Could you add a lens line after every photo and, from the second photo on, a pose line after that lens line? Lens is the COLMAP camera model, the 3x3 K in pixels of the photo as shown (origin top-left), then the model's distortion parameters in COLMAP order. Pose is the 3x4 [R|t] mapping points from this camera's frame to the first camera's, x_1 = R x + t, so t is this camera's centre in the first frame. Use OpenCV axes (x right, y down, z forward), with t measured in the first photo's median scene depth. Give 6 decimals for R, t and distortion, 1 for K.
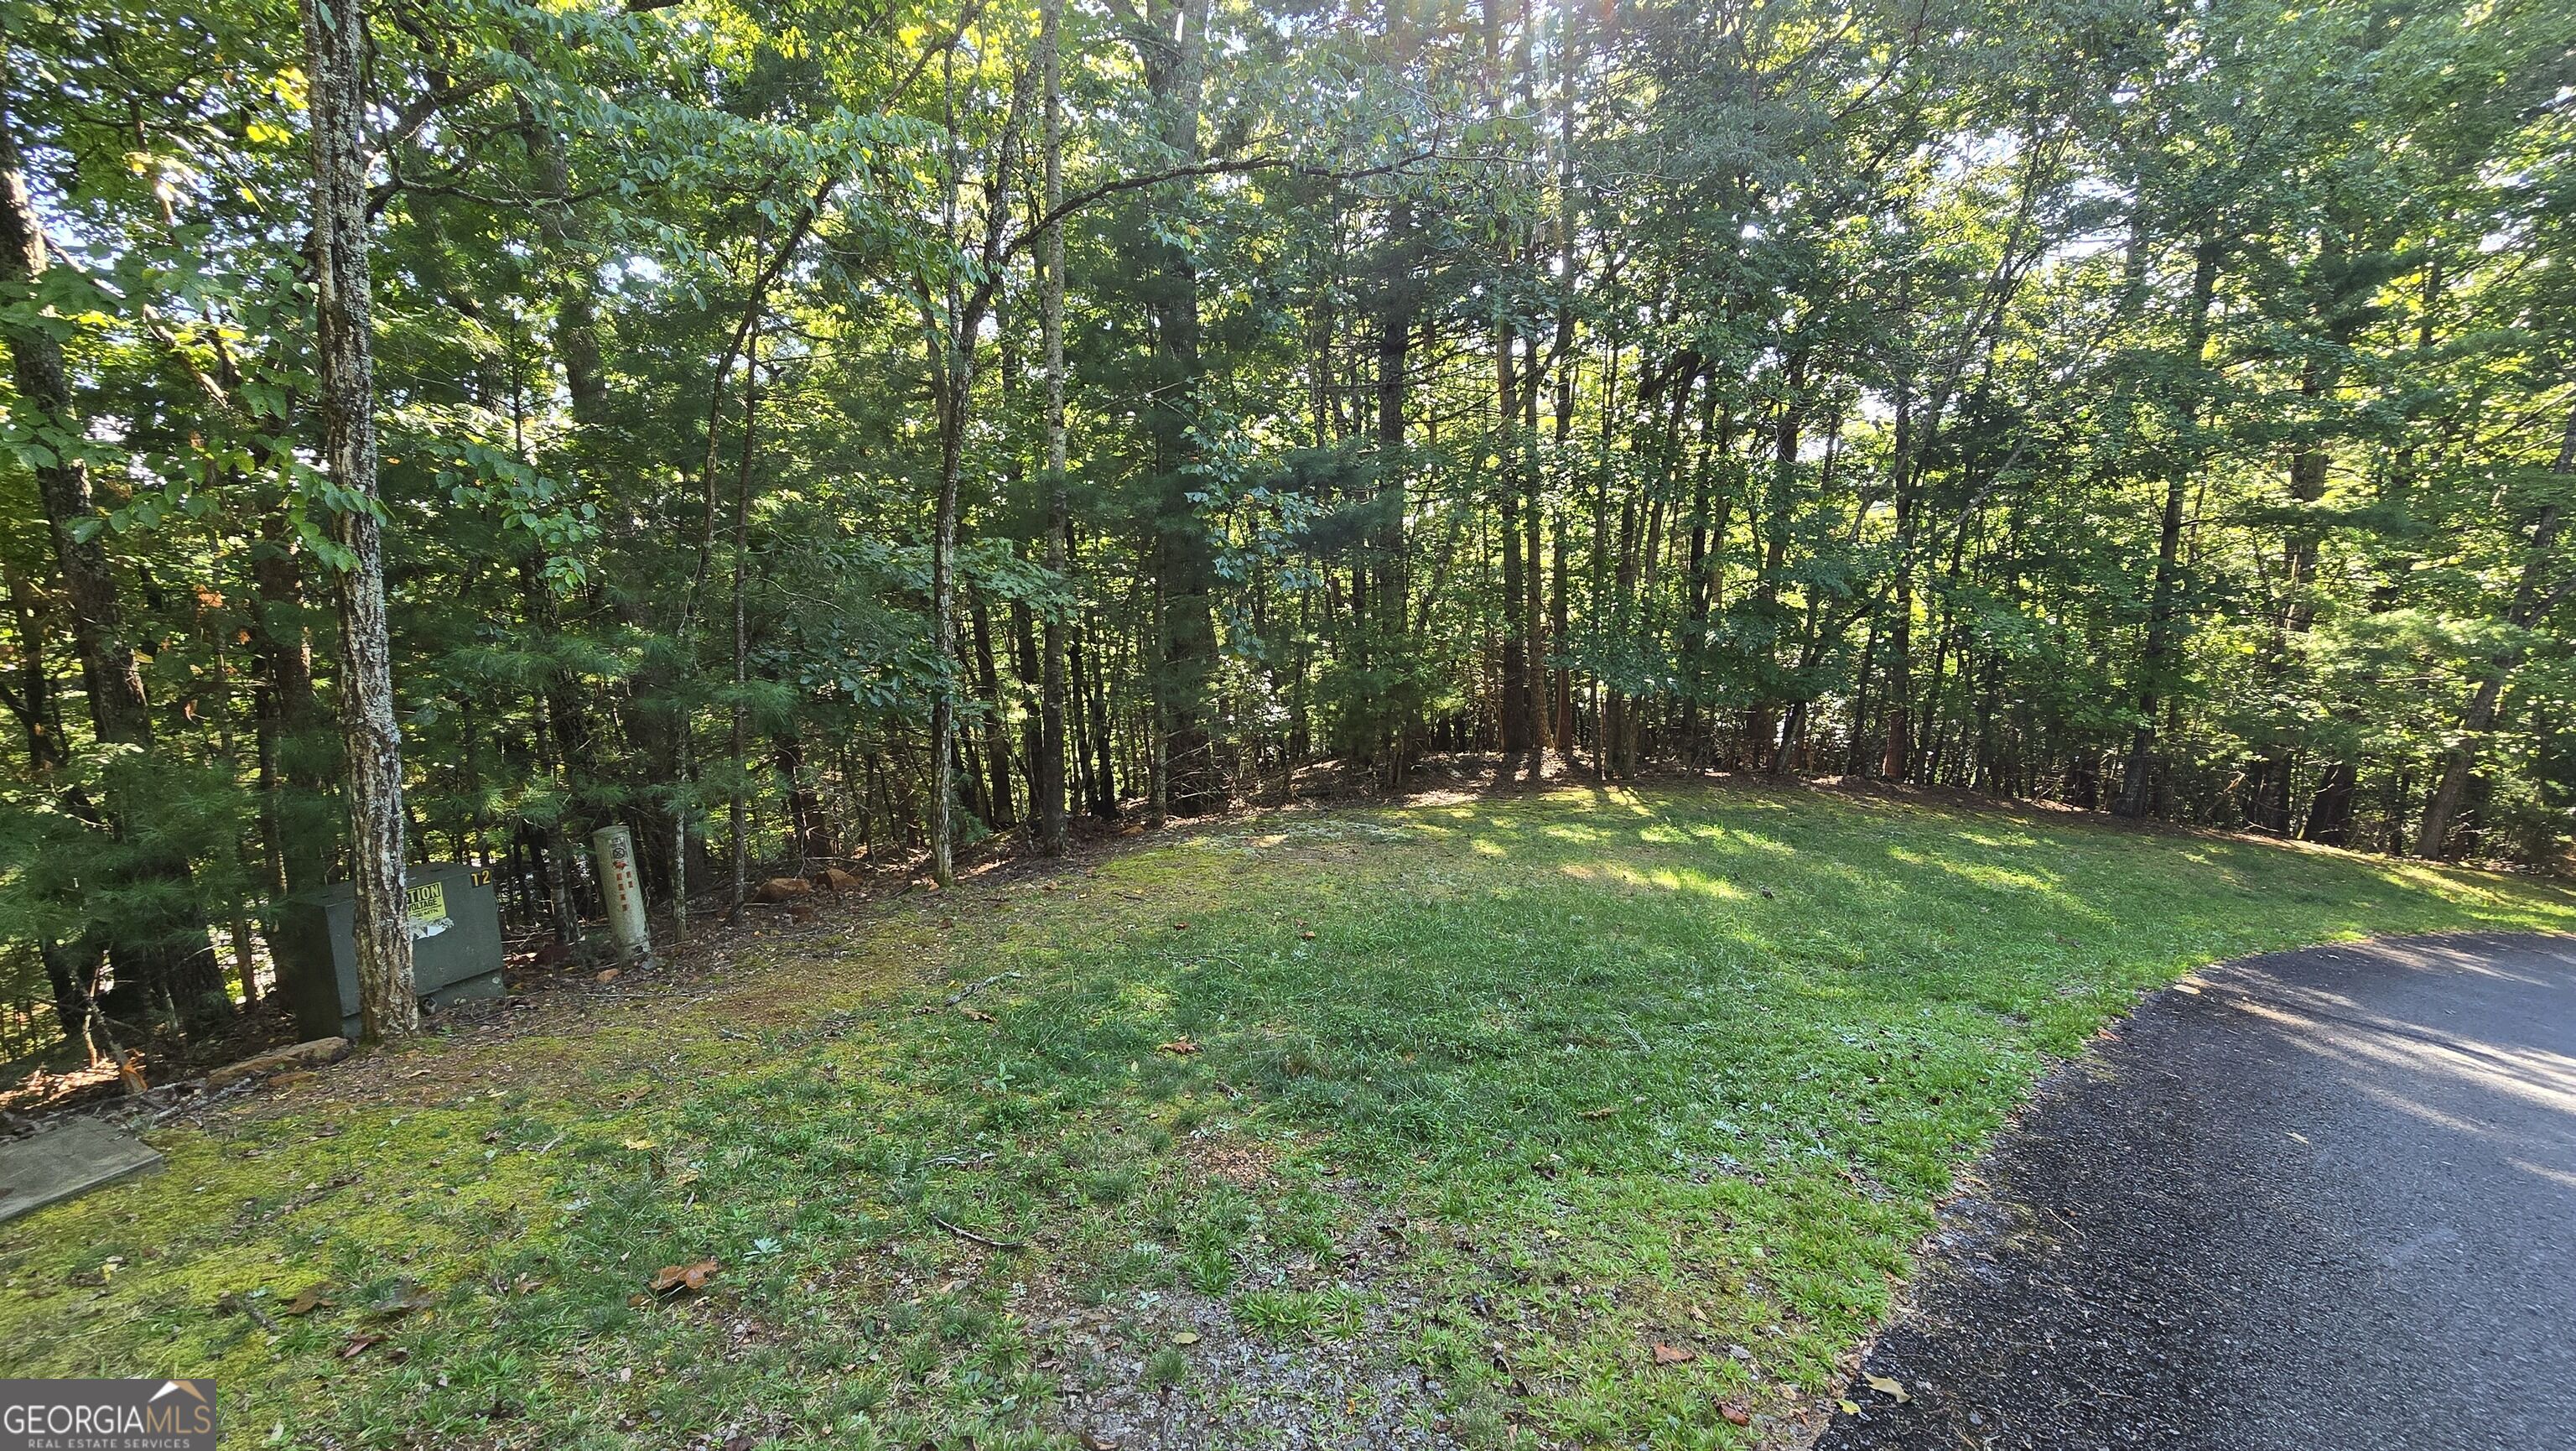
lens RADIAL K [[1075.7, 0, 1287.2], [0, 1075.7, 727.1], [0, 0, 1]] dist [-0.006996, 0.003132]
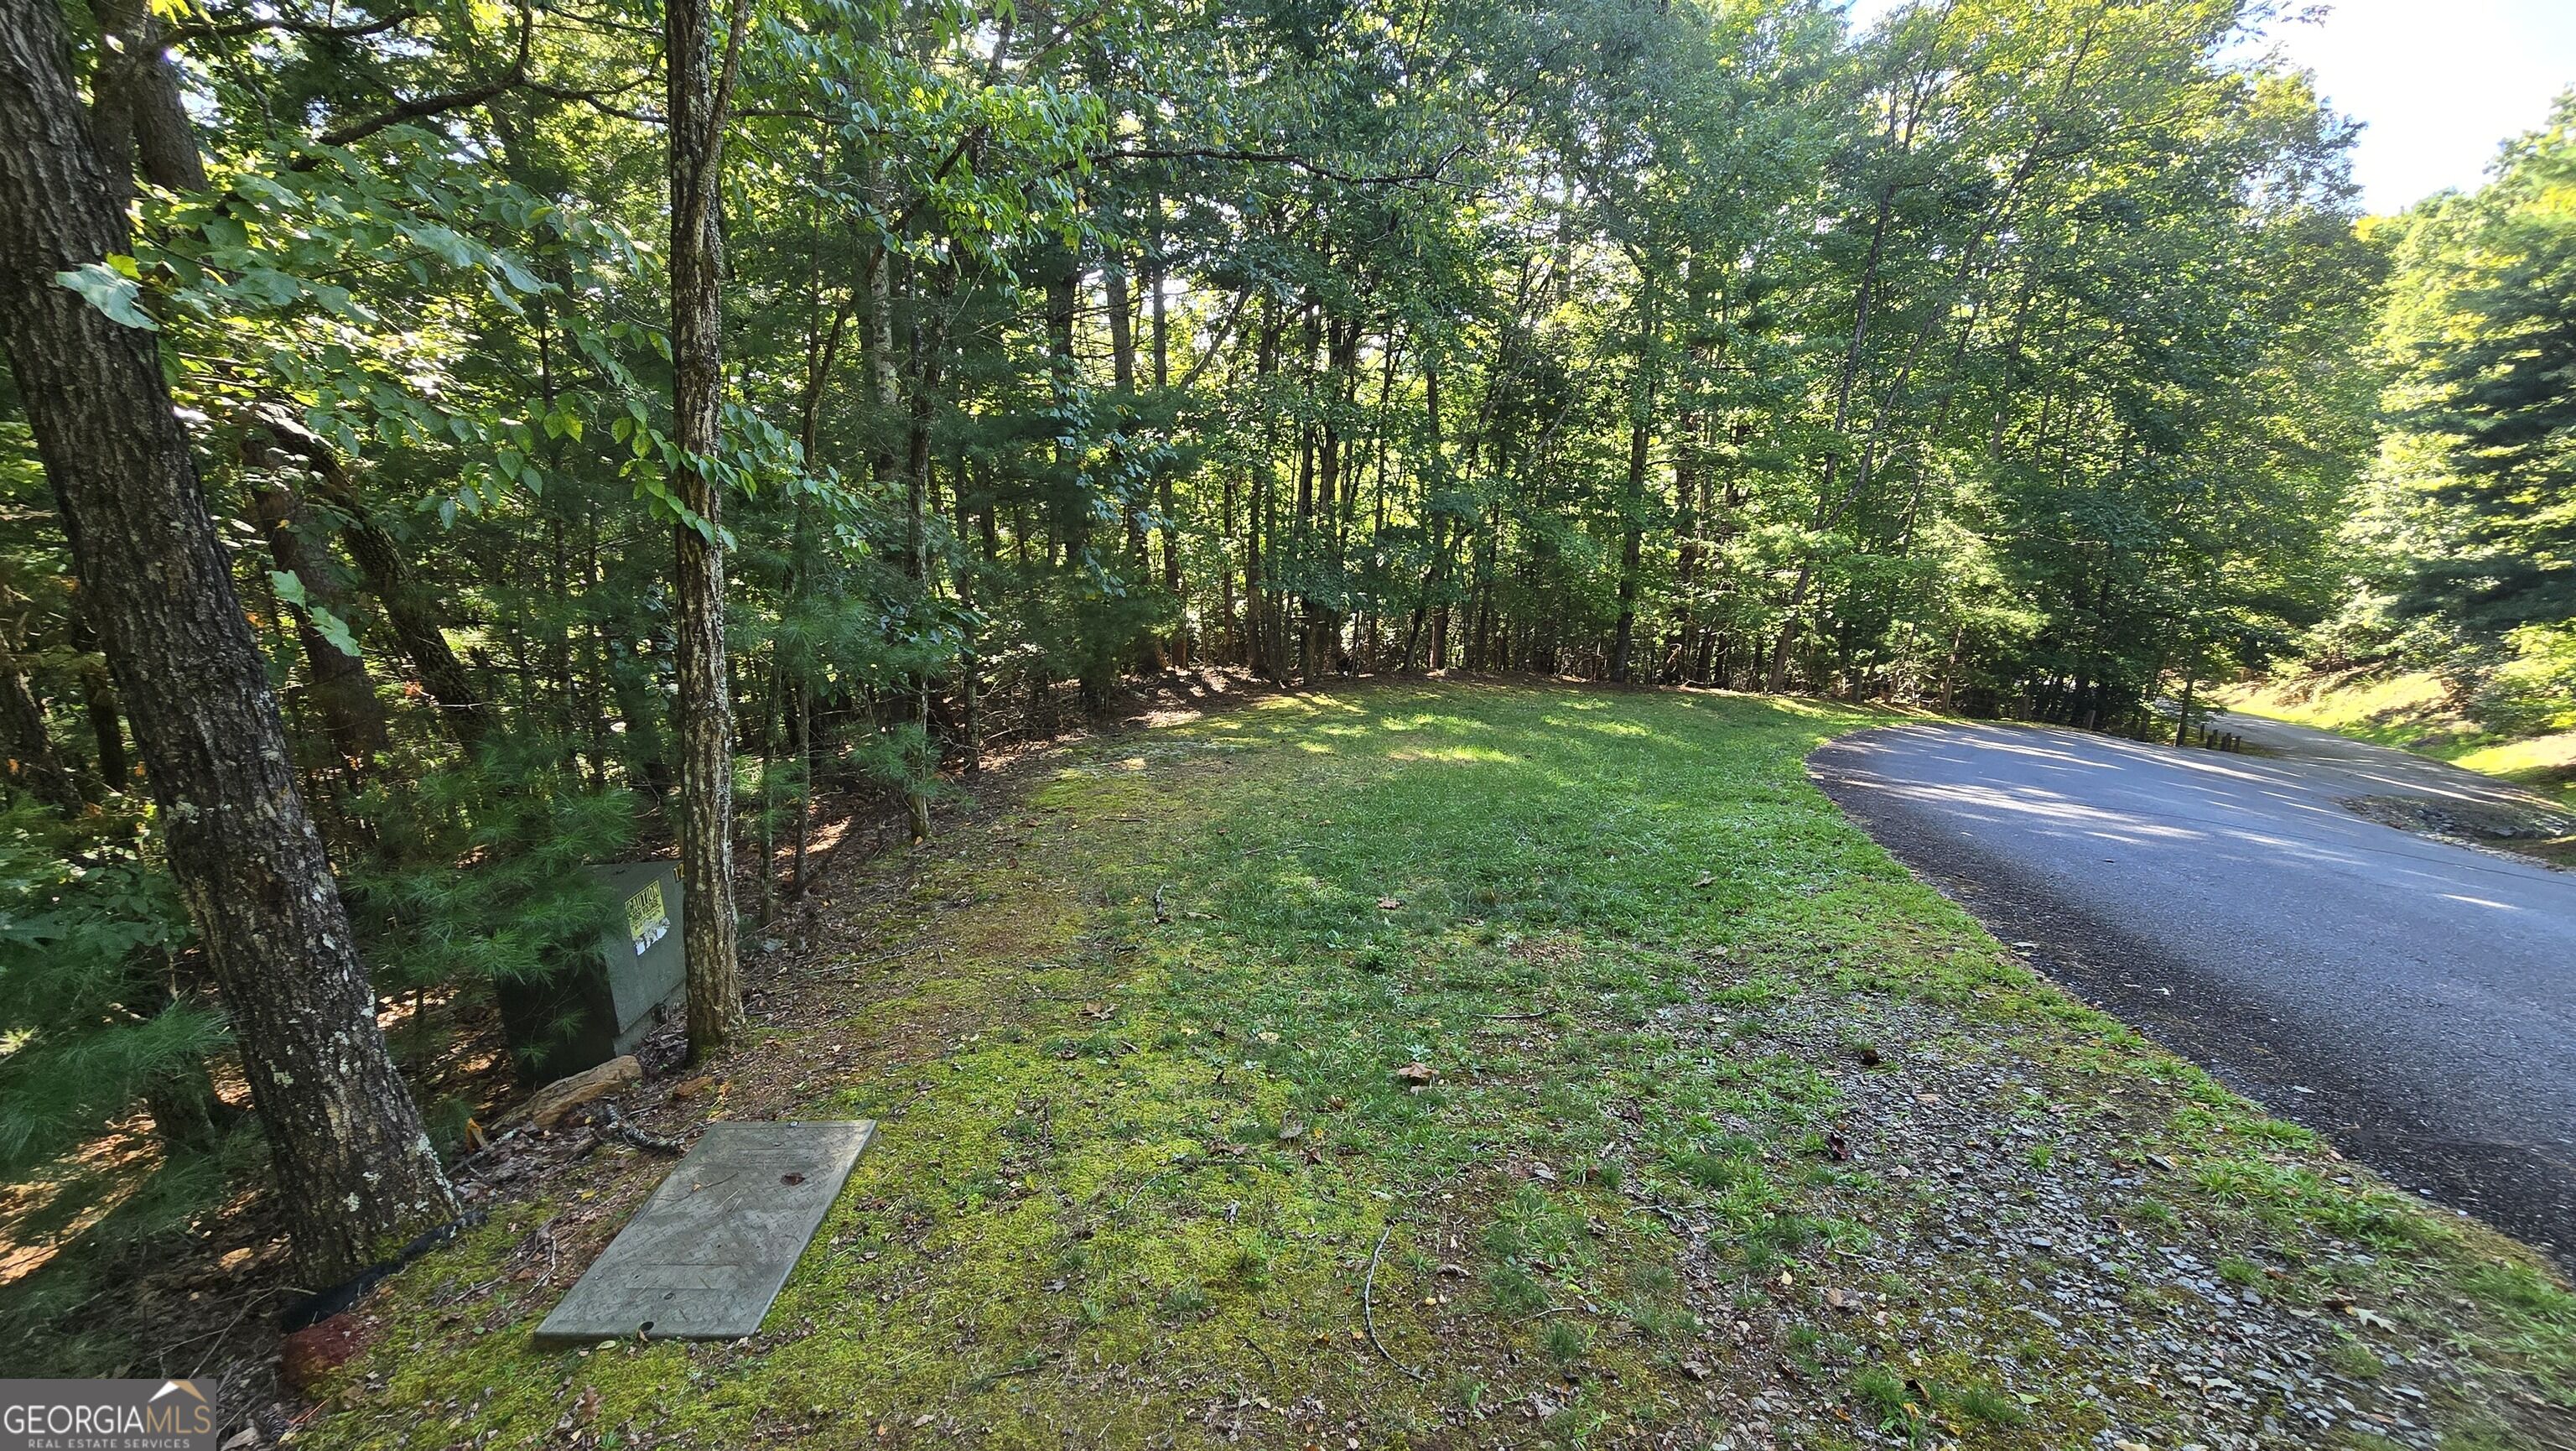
lens RADIAL K [[1075.7, 0, 1287.4], [0, 1075.7, 728.7], [0, 0, 1]] dist [-0.006996, 0.003132]
pose [[0.887583, -0.100391, 0.449575, -0.817094], [0.066223, 0.993634, 0.091139, -0.035941], [-0.455862, -0.051122, 0.888581, -0.063897]]
